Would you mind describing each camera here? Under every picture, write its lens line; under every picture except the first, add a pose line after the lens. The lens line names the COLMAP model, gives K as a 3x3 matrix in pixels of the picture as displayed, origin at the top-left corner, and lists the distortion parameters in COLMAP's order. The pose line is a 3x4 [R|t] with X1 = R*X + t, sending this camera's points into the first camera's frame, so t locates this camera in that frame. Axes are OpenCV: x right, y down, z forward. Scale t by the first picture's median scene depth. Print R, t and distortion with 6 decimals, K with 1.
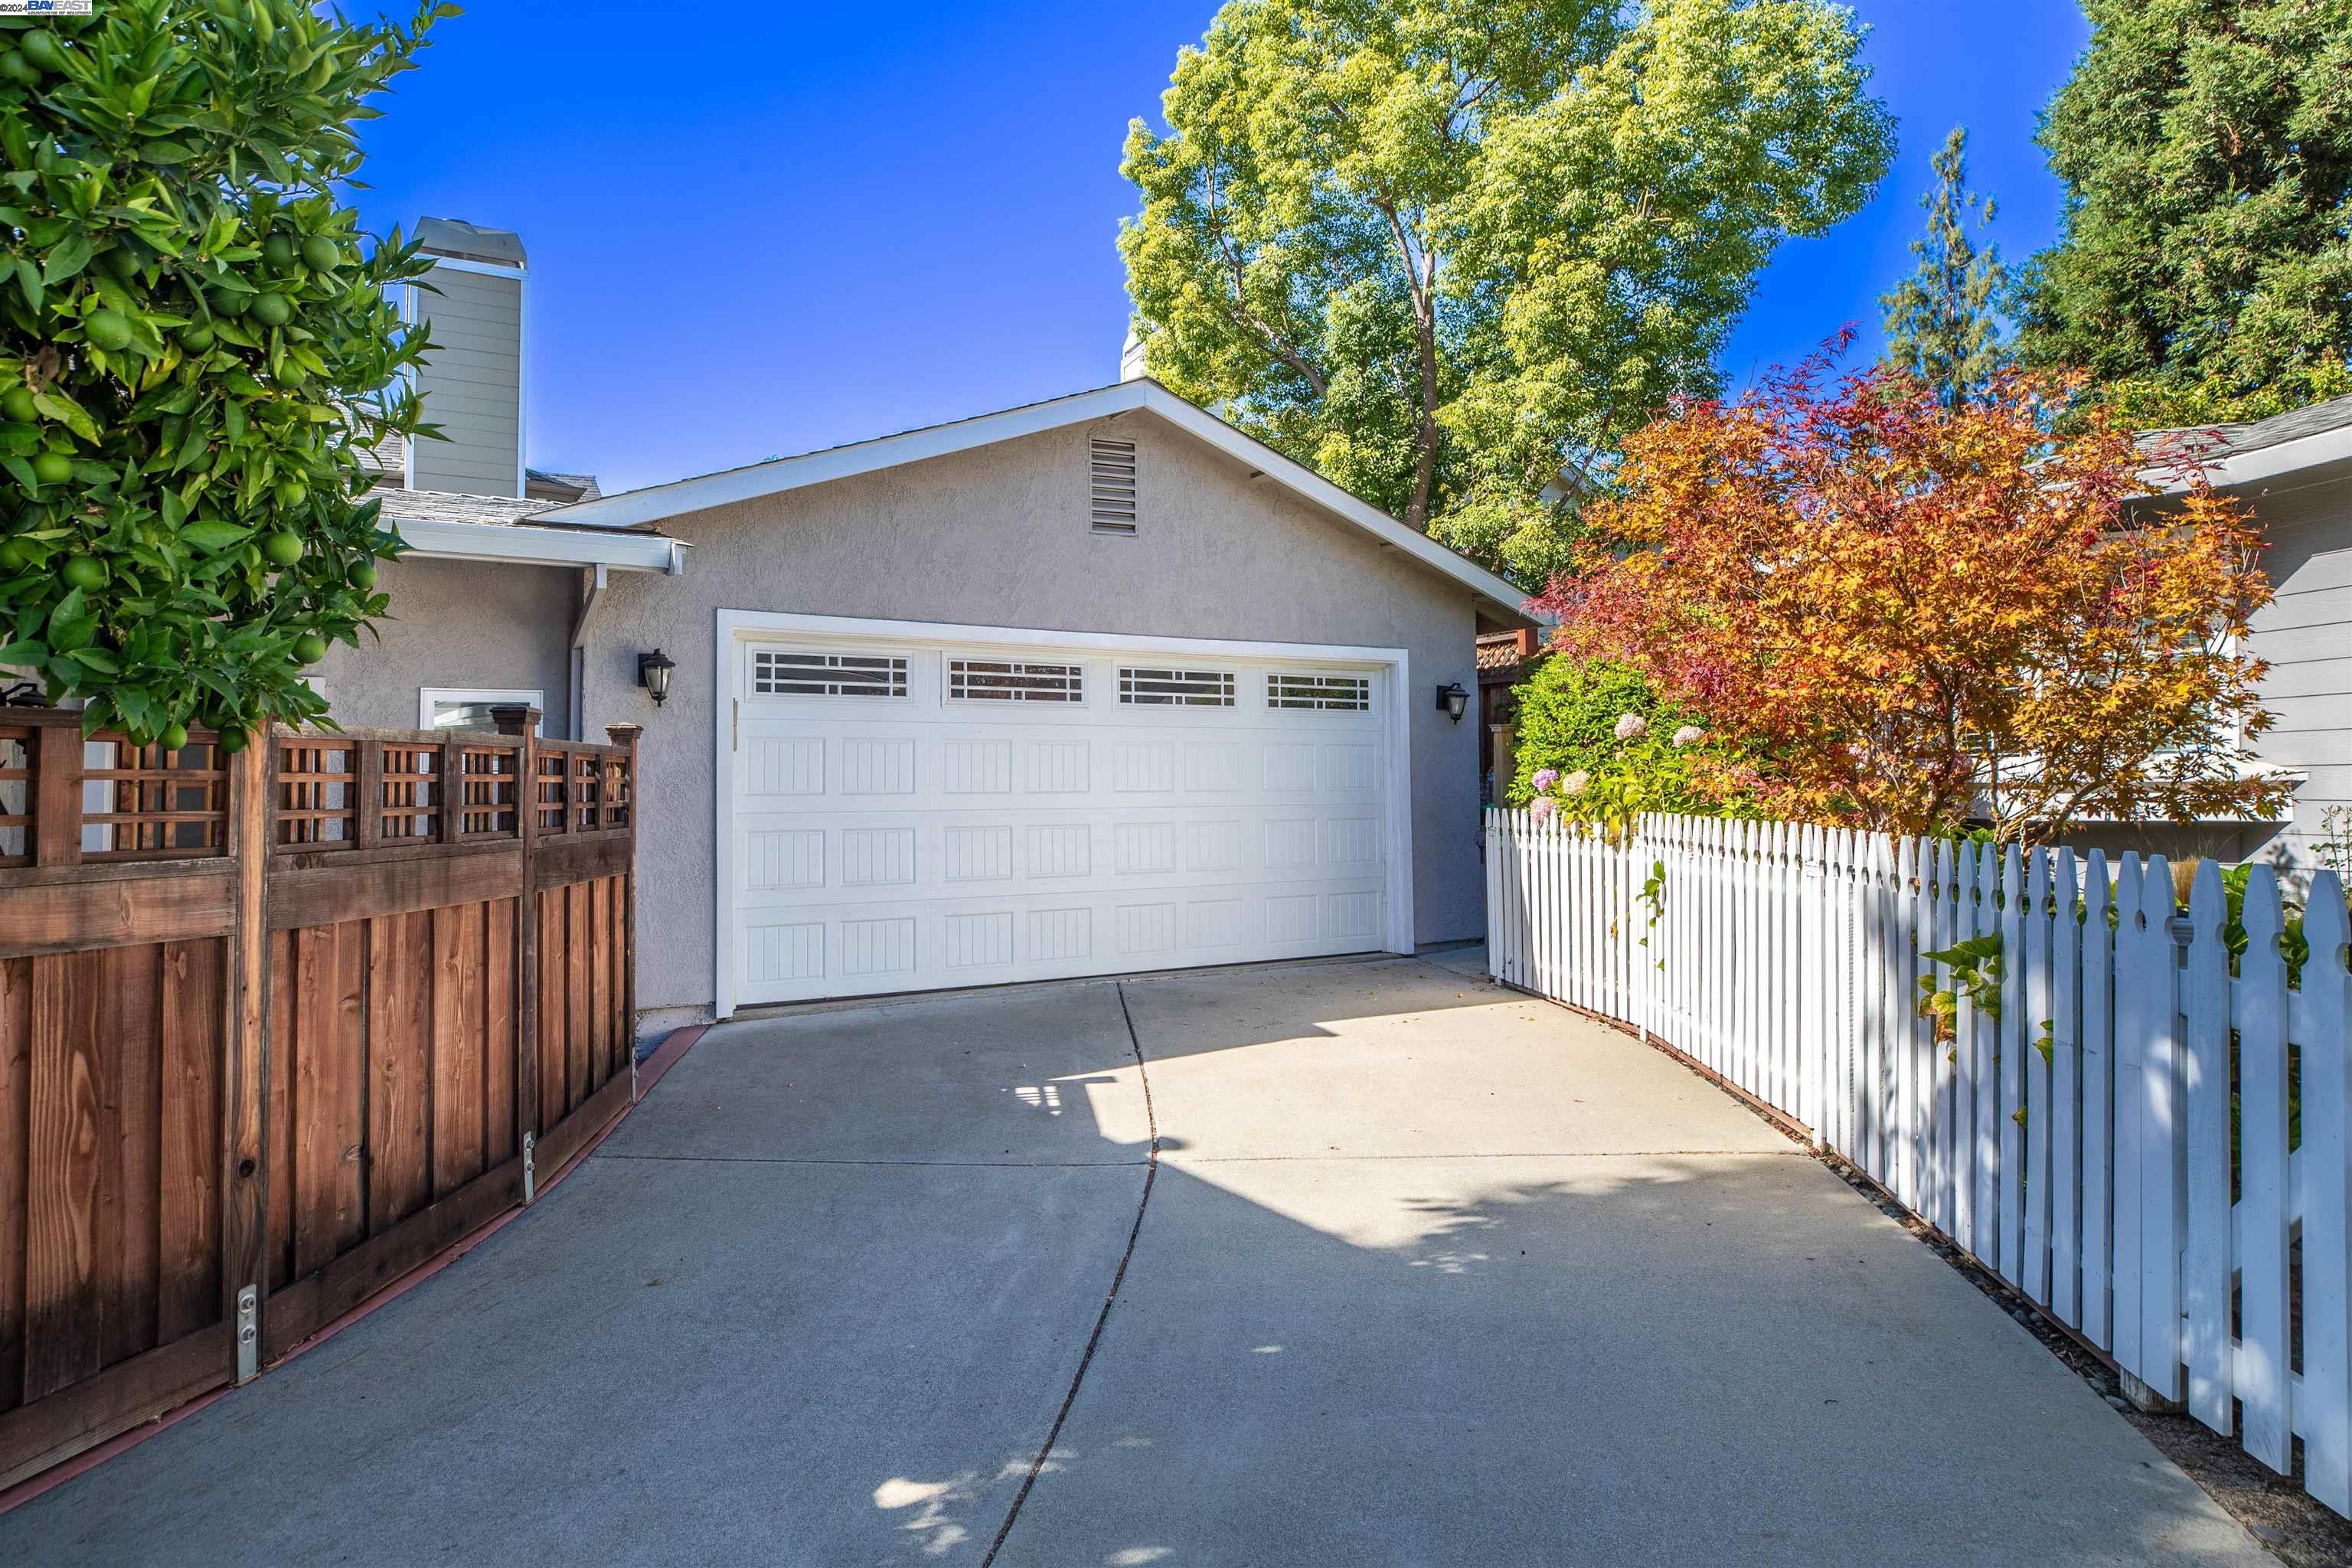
lens RADIAL K [[1344.0, 0, 1182.0], [0, 1344.0, 809.3], [0, 0, 1]] dist [-0.030492, 0.041531]
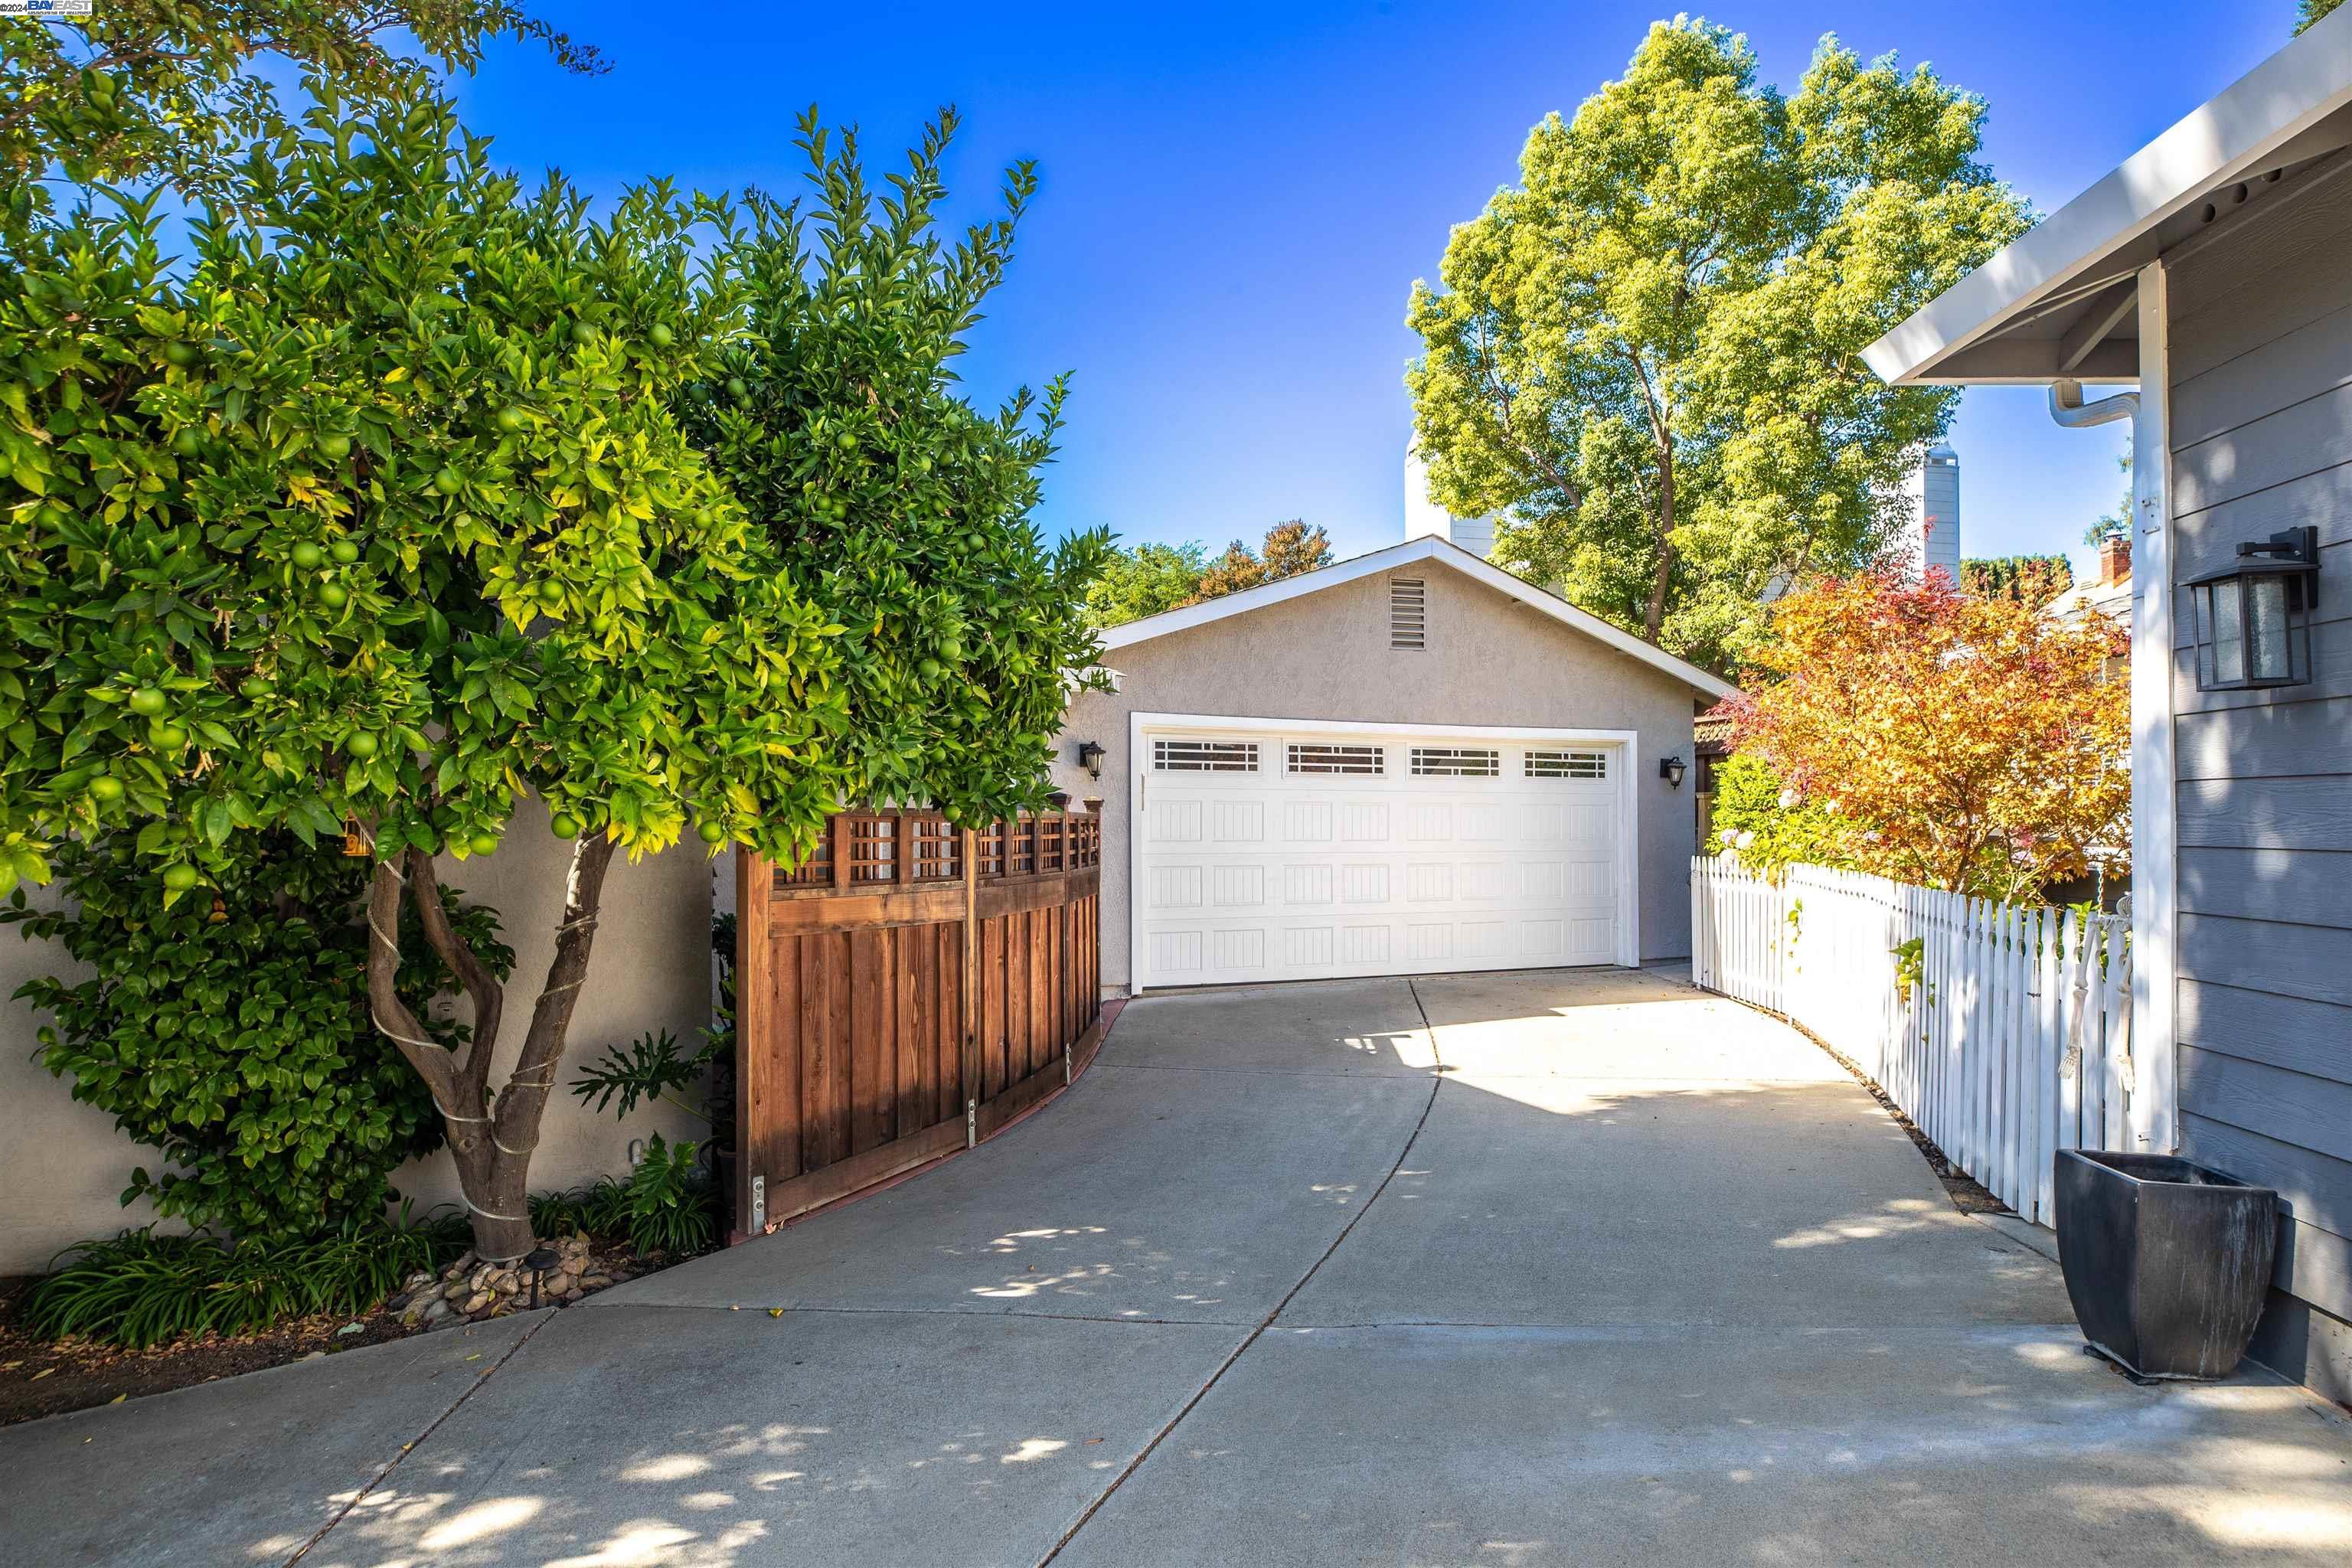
lens RADIAL K [[1344.0, 0, 1182.0], [0, 1344.0, 809.3], [0, 0, 1]] dist [-0.030492, 0.041531]
pose [[0.979627, 0.005100, -0.200760, -0.001095], [-0.009641, 0.999719, -0.021649, -0.012130], [0.200593, 0.023143, 0.979401, -0.357150]]
